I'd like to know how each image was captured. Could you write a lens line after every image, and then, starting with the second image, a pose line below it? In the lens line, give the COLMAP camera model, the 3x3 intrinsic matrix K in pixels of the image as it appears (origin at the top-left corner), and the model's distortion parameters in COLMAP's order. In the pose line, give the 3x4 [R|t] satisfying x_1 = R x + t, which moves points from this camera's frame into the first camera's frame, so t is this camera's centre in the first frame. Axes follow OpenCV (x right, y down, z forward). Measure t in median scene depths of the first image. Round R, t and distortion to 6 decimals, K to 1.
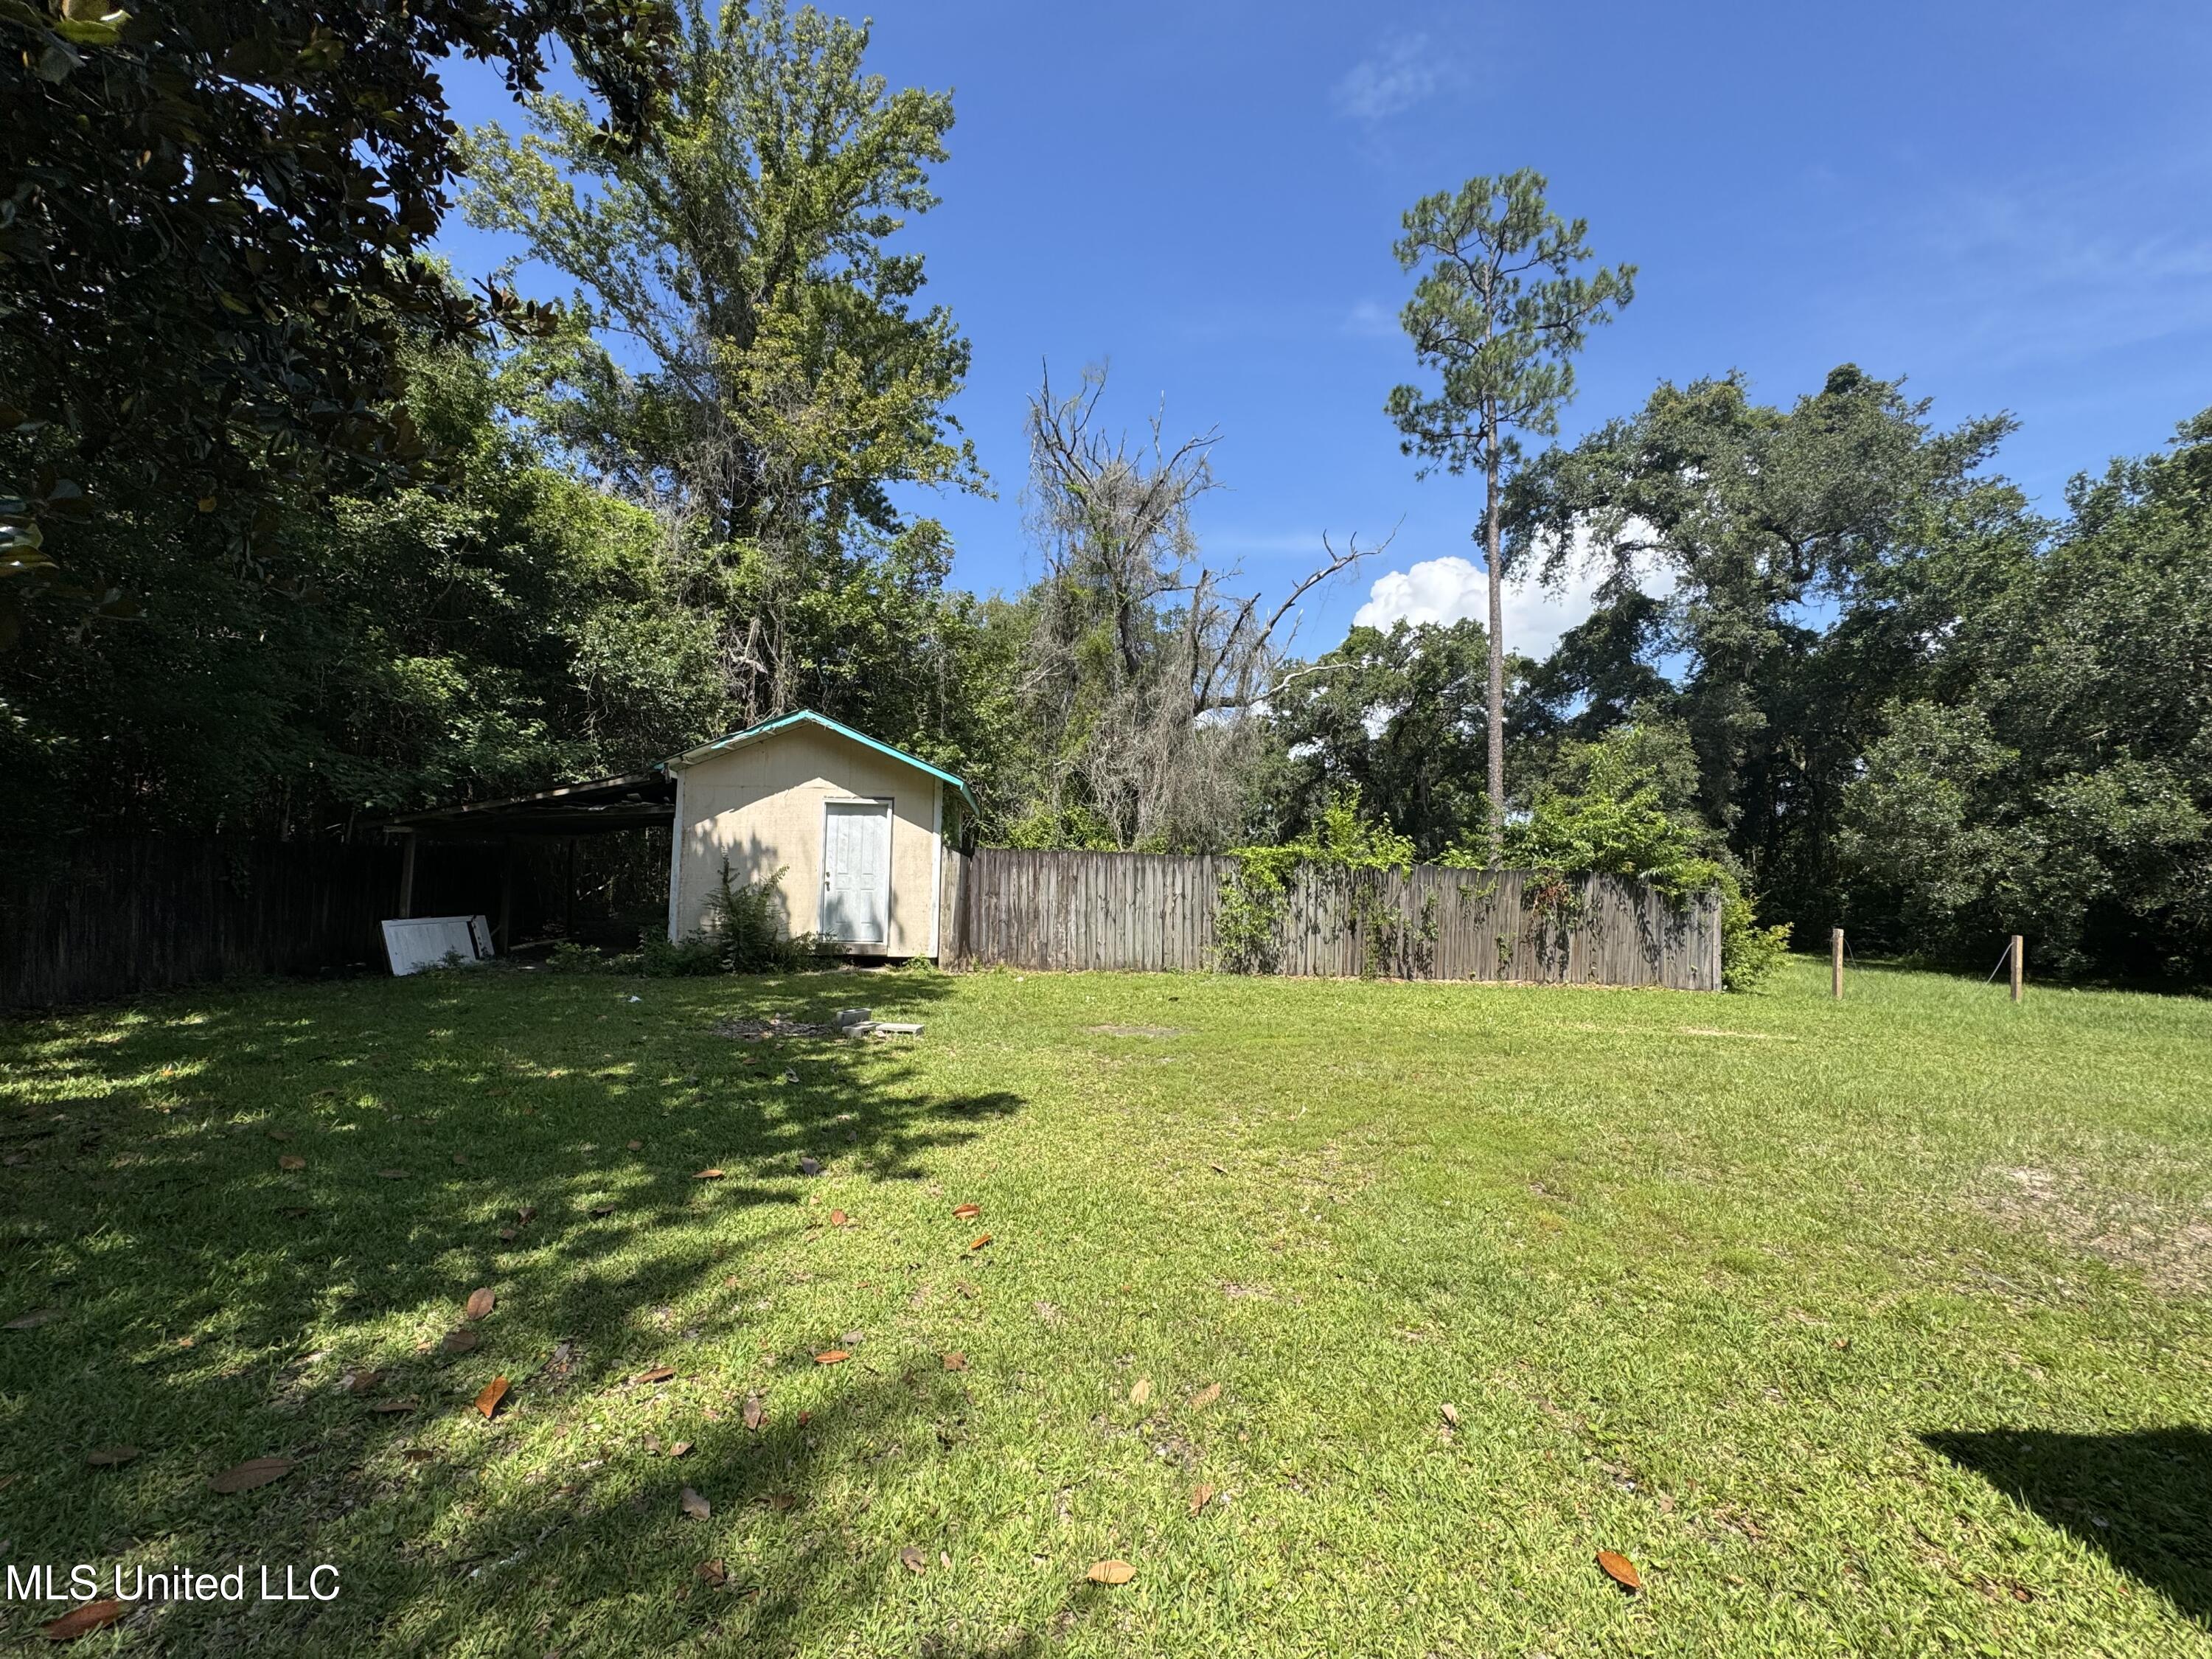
lens RADIAL K [[881.3, 0, 1103.7], [0, 881.3, 830.4], [0, 0, 1]] dist [-0.000896, 0.000175]
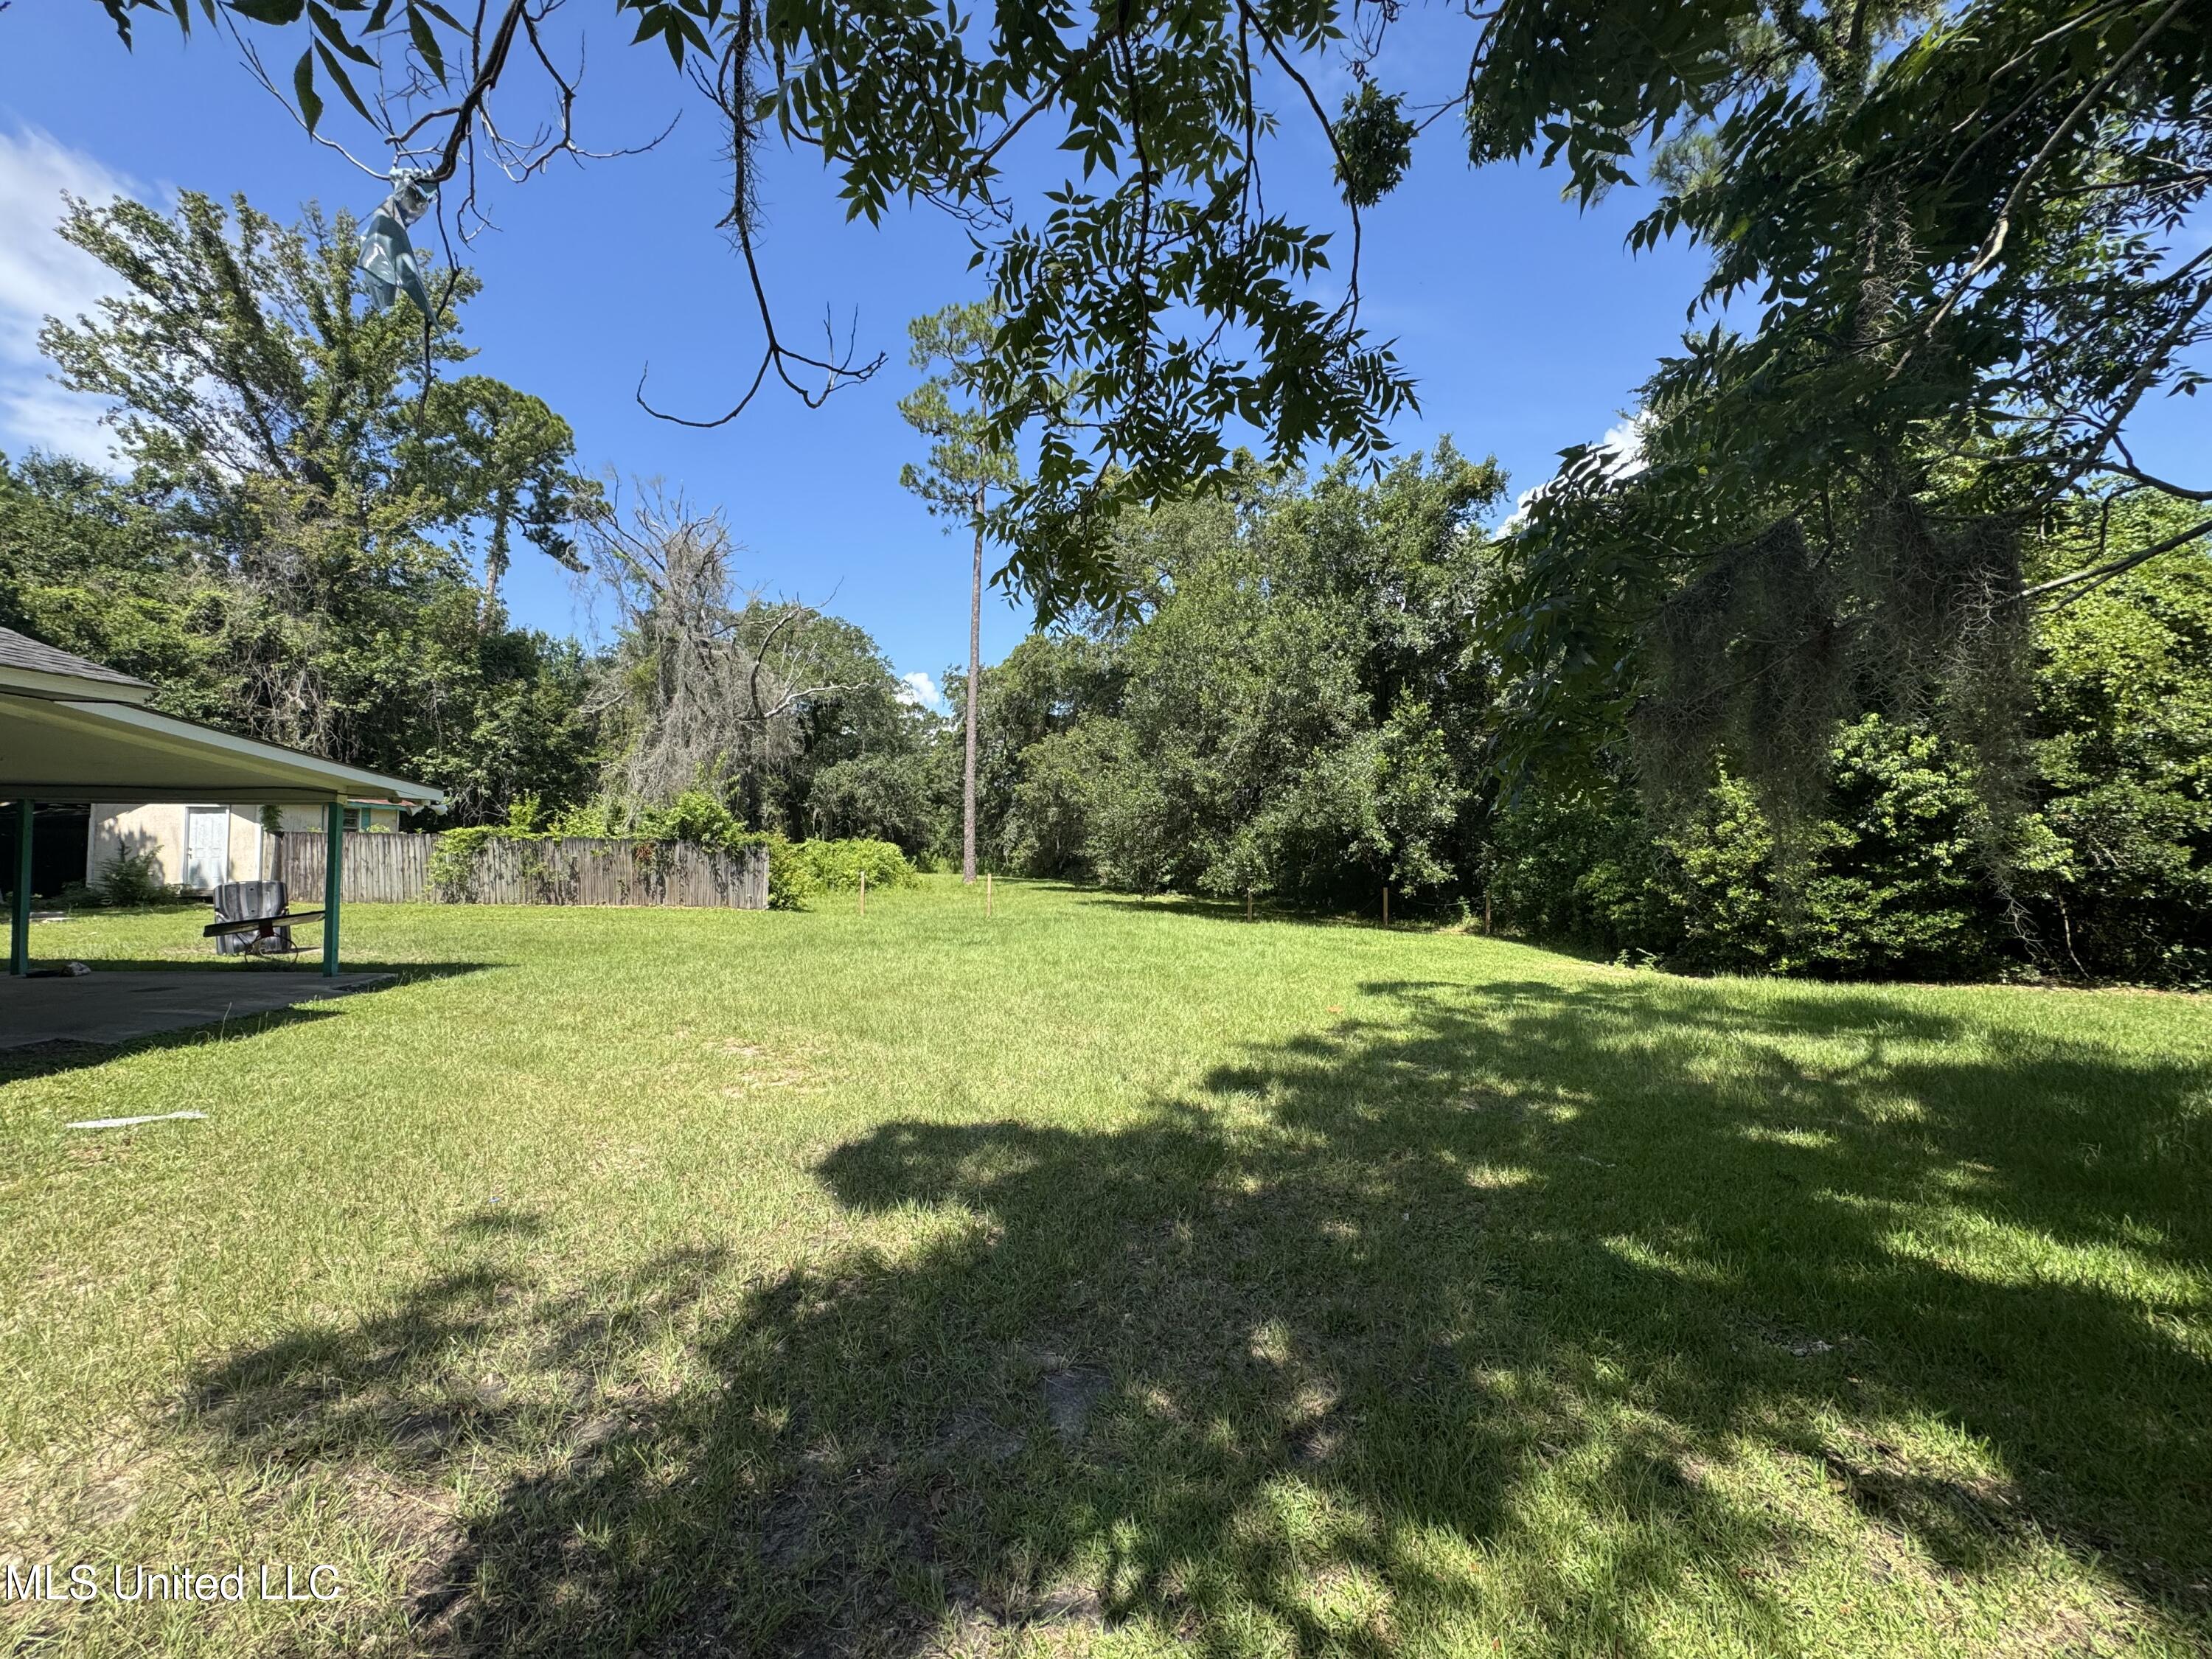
lens RADIAL K [[881.3, 0, 1108.2], [0, 881.3, 826.2], [0, 0, 1]] dist [-0.000896, 0.000175]
pose [[0.999386, -0.019361, 0.029188, 1.359029], [0.018736, 0.999593, 0.021530, 0.001395], [-0.029593, -0.020970, 0.999342, -0.717175]]
